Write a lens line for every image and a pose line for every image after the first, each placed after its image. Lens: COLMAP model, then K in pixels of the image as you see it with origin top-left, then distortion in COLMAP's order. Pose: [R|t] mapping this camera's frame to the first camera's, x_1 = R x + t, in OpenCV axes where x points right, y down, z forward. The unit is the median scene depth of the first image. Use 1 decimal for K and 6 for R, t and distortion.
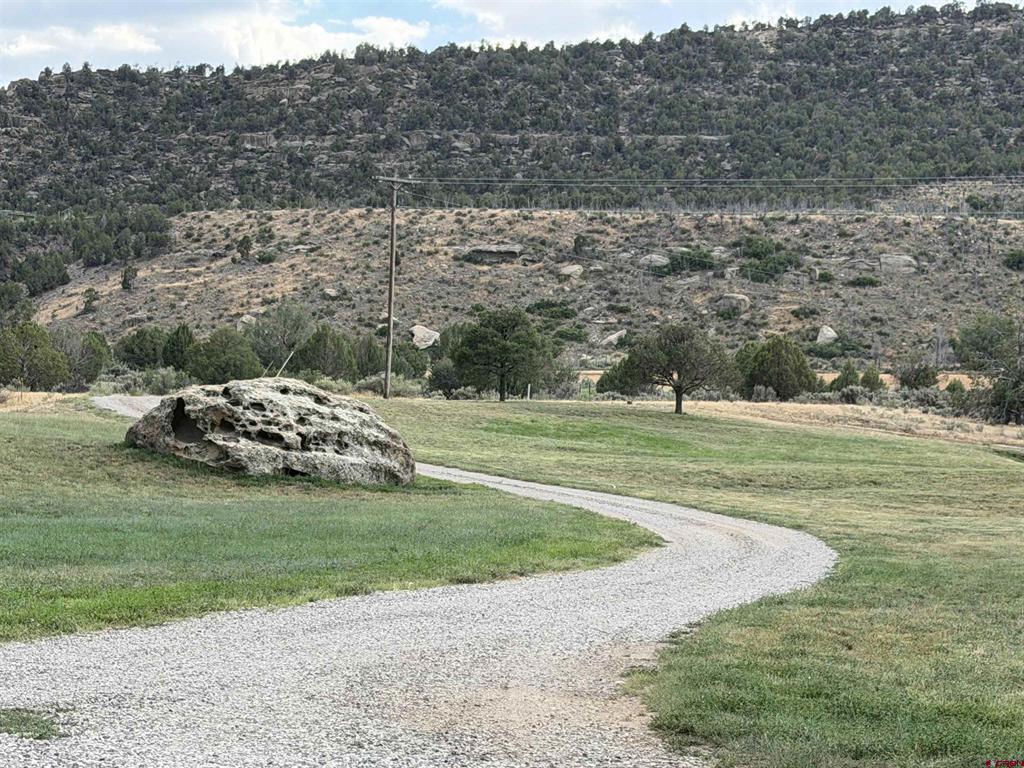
lens RADIAL K [[2583.6, 0, 512.0], [0, 2583.6, 384.0], [0, 0, 1]] dist [0.098411, 0.134346]
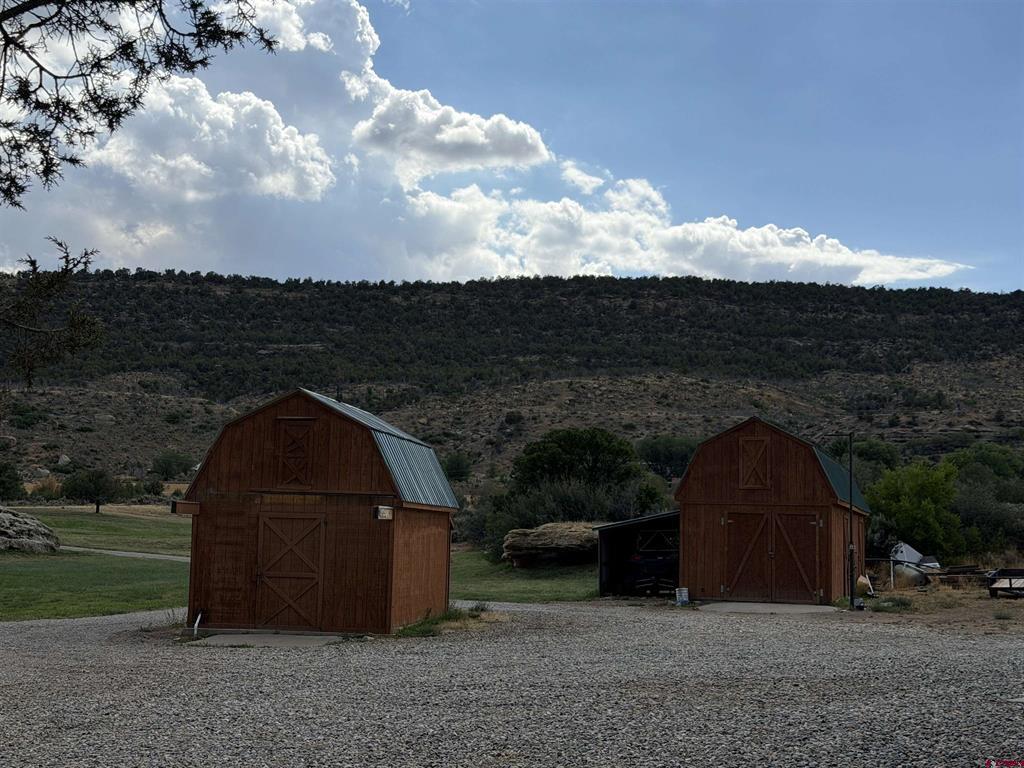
lens RADIAL K [[1554.9, 0, 512.0], [0, 1554.9, 384.0], [0, 0, 1]] dist [0.216087, -0.022464]
pose [[0.902370, 0.023773, 0.430306, -0.064433], [0.002077, 0.998226, -0.059504, -0.005531], [-0.430957, 0.054588, 0.900720, -0.096153]]
